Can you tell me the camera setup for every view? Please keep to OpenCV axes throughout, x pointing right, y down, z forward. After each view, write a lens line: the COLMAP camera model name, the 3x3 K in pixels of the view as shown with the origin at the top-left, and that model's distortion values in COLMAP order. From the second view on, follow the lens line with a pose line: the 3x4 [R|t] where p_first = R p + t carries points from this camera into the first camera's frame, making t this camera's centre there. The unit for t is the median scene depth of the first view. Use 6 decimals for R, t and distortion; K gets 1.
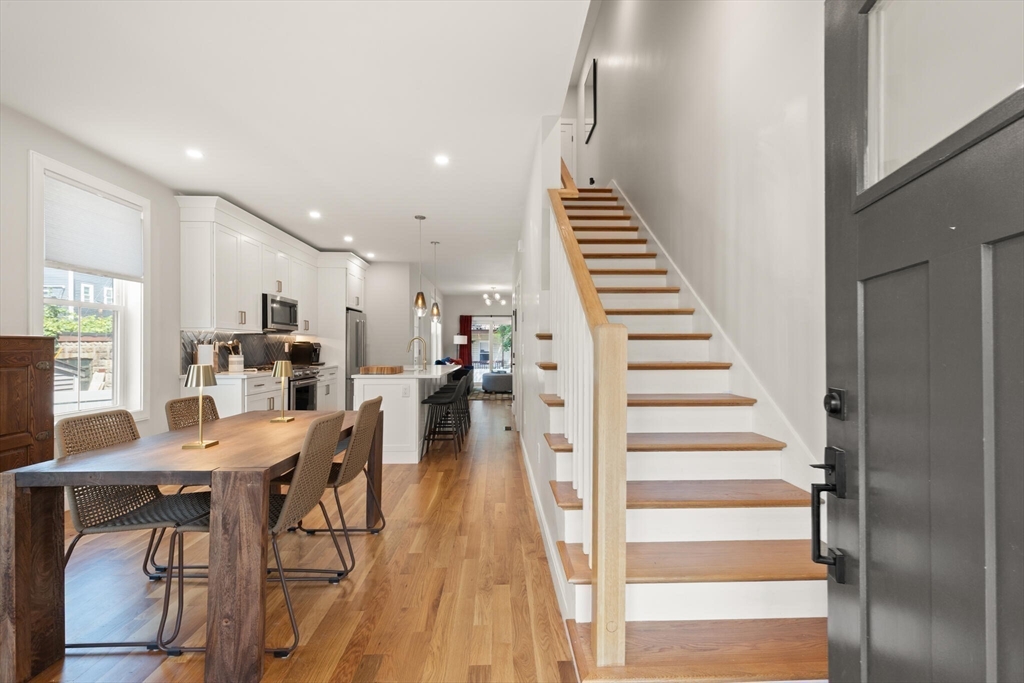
lens RADIAL K [[475.2, 0, 519.0], [0, 475.2, 343.9], [0, 0, 1]] dist [0.011534, -0.002000]
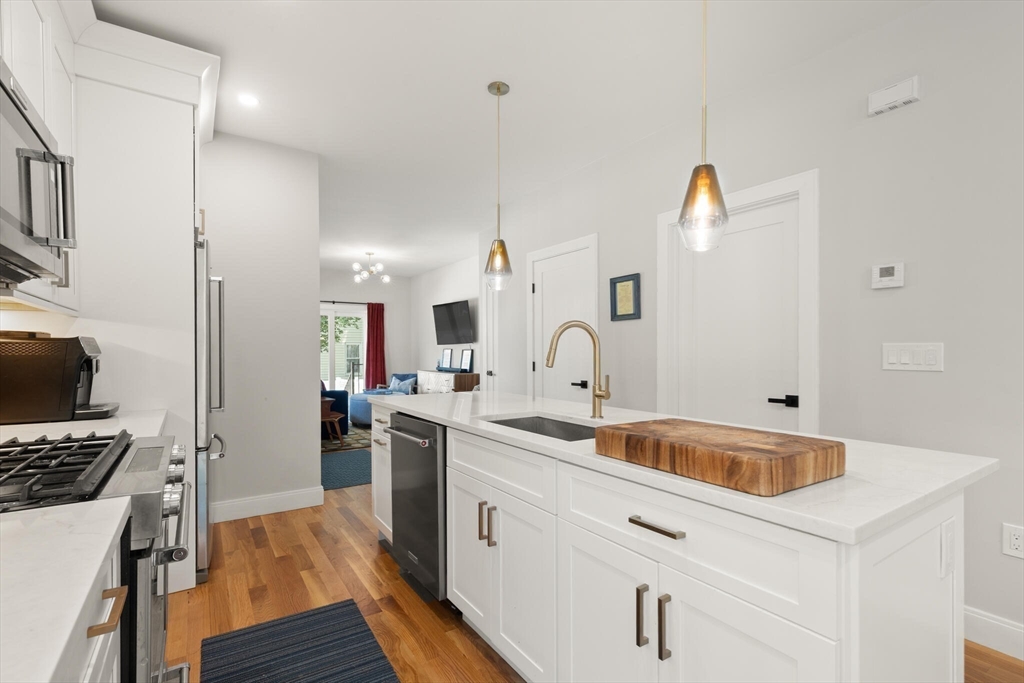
lens RADIAL K [[475.2, 0, 516.7], [0, 475.2, 355.4], [0, 0, 1]] dist [0.011534, -0.002000]
pose [[0.847571, -0.007037, 0.530636, -0.320662], [-0.001832, 0.999867, 0.016185, 0.002853], [-0.530680, -0.014689, 0.847445, 0.556761]]
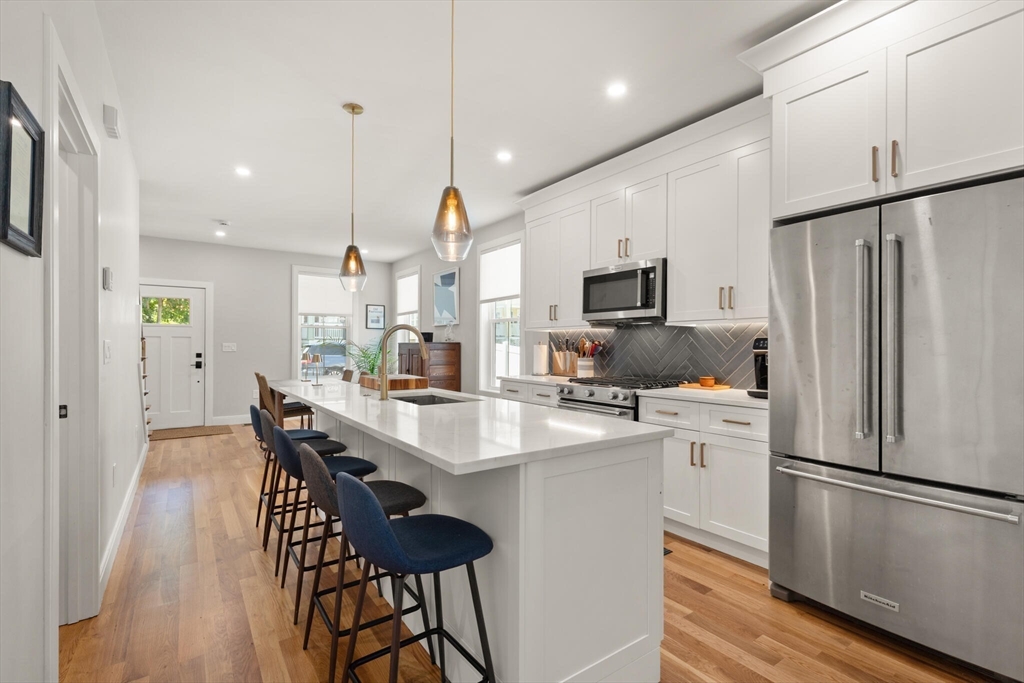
lens RADIAL K [[475.2, 0, 520.5], [0, 475.2, 342.6], [0, 0, 1]] dist [0.011534, -0.002000]
pose [[-0.834901, -0.008289, -0.550338, -0.047570], [-0.000551, 0.999899, -0.014224, 0.006342], [0.550400, -0.011572, -0.834821, 1.070602]]
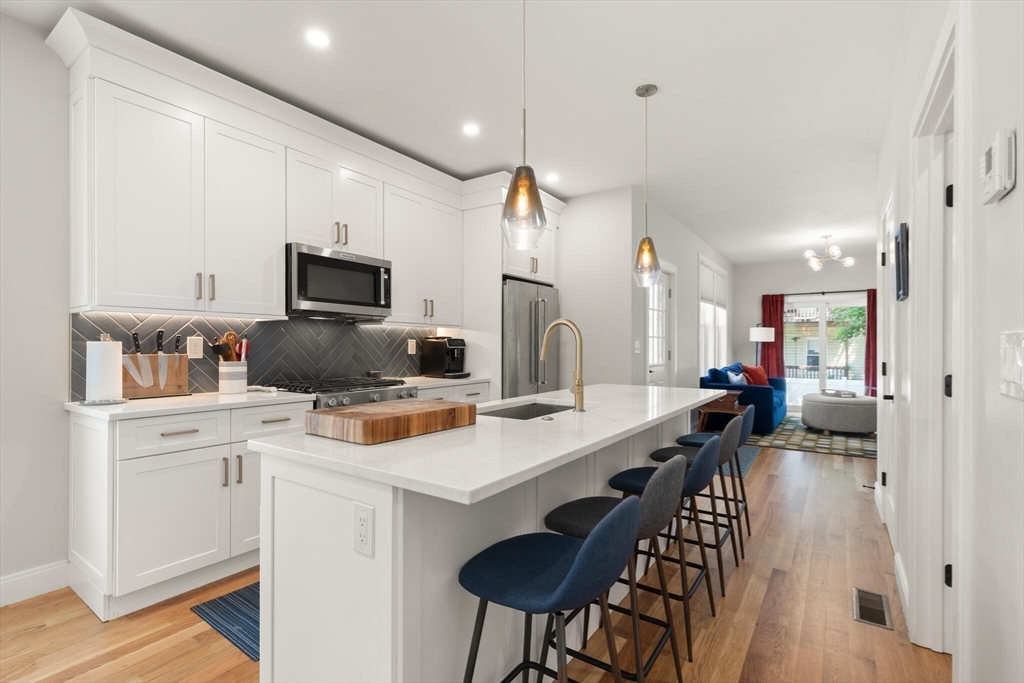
lens RADIAL K [[475.2, 0, 512.0], [0, 475.2, 344.4], [0, 0, 1]] dist [0.011534, -0.002000]
pose [[0.799811, 0.000894, -0.600251, -0.020056], [0.001891, 0.999990, 0.004010, 0.002191], [0.600248, -0.004342, 0.799802, 0.516172]]
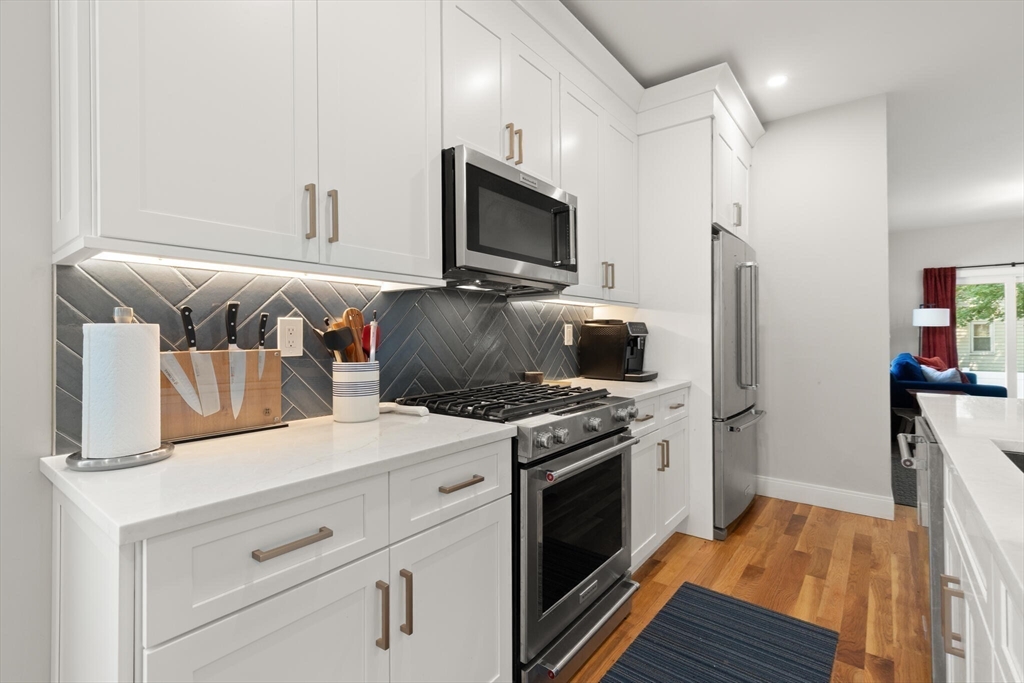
lens RADIAL K [[475.2, 0, 516.3], [0, 475.2, 330.5], [0, 0, 1]] dist [0.011534, -0.002000]
pose [[0.769818, -0.008968, -0.638201, -0.224616], [0.009136, 0.999954, -0.003031, 0.004314], [0.638199, -0.003498, 0.769864, 0.567766]]
